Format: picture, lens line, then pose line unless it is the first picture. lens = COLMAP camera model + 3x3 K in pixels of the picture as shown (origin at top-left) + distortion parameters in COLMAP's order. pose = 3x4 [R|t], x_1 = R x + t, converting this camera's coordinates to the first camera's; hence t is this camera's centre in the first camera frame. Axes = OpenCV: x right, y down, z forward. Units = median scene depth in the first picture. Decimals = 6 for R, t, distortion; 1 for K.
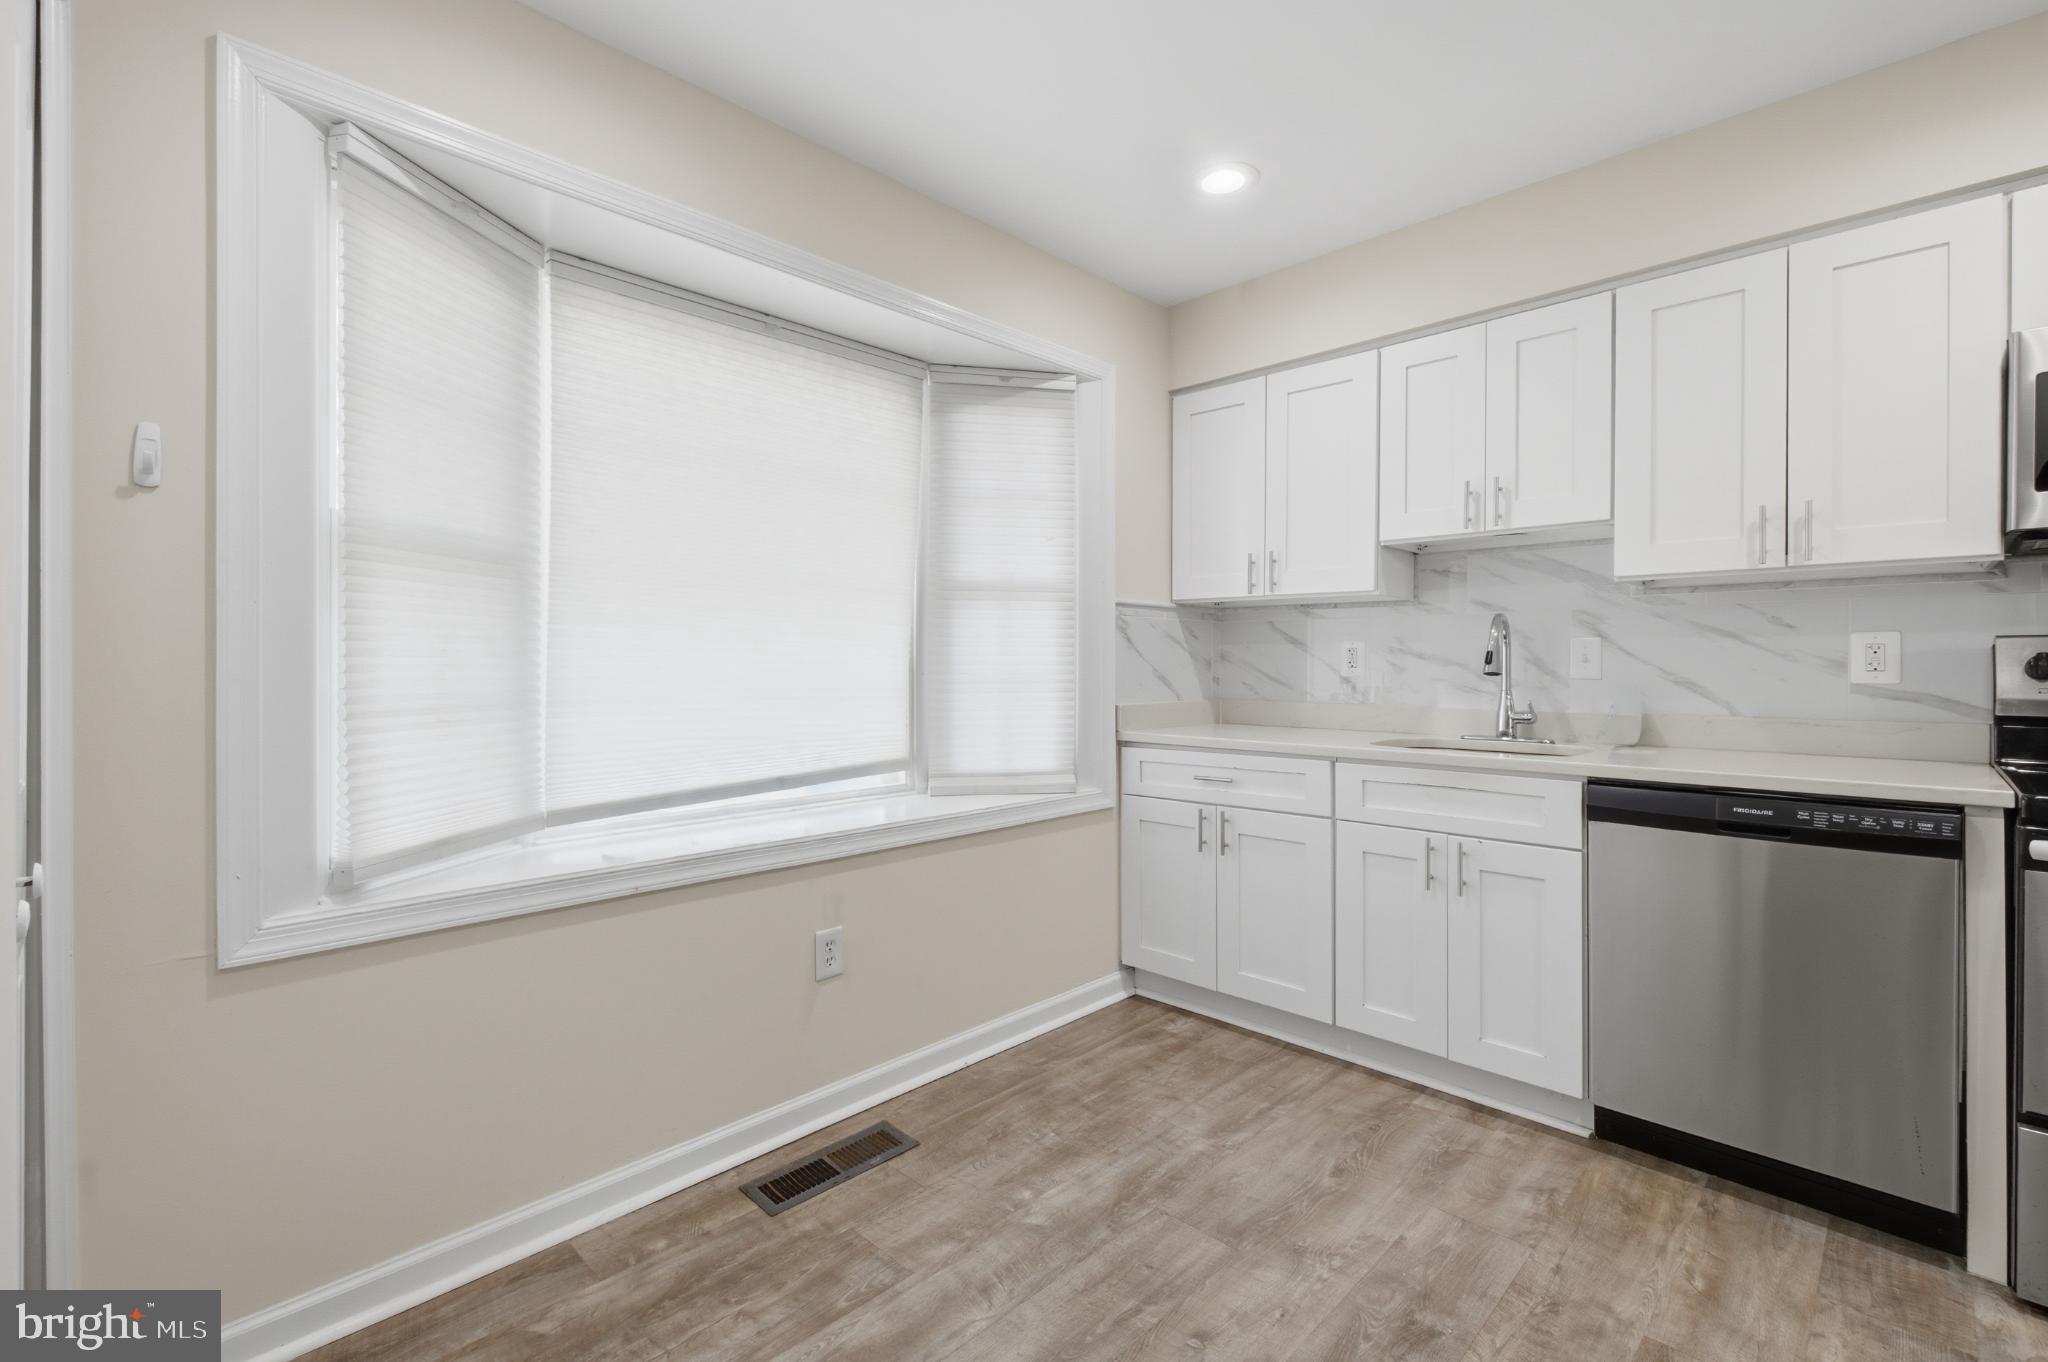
lens RADIAL K [[886.5, 0, 1022.1], [0, 886.5, 670.1], [0, 0, 1]] dist [0.010746, -0.000138]
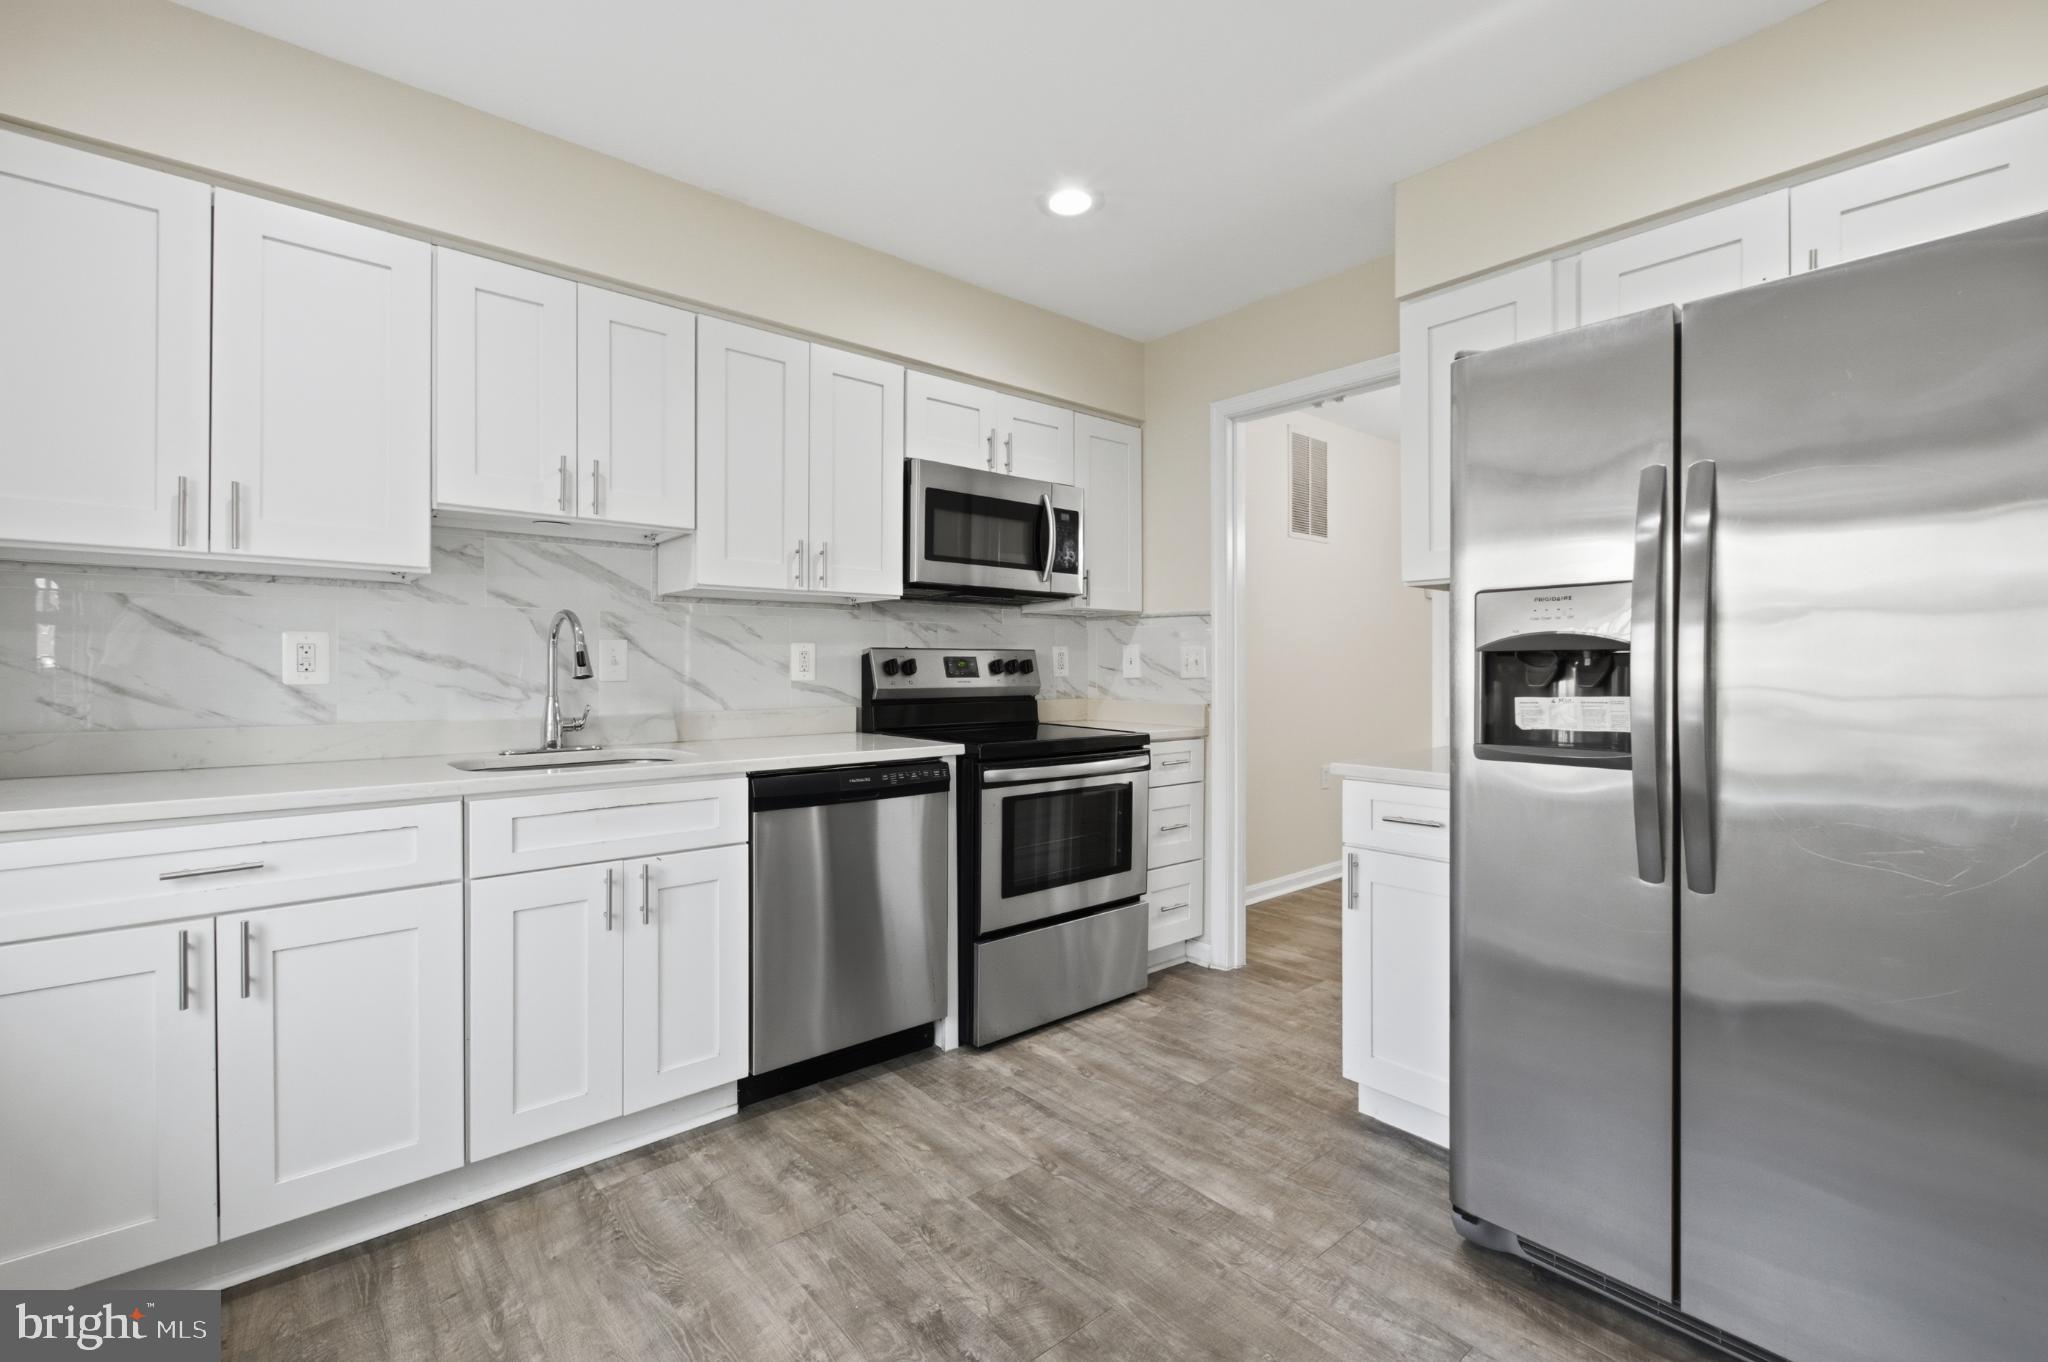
lens RADIAL K [[886.5, 0, 1022.7], [0, 886.5, 668.8], [0, 0, 1]] dist [0.010746, -0.000138]
pose [[0.102074, -0.004118, 0.994768, -0.374455], [0.006991, 0.999970, 0.003423, -0.005091], [-0.994752, 0.006605, 0.102100, 0.542092]]
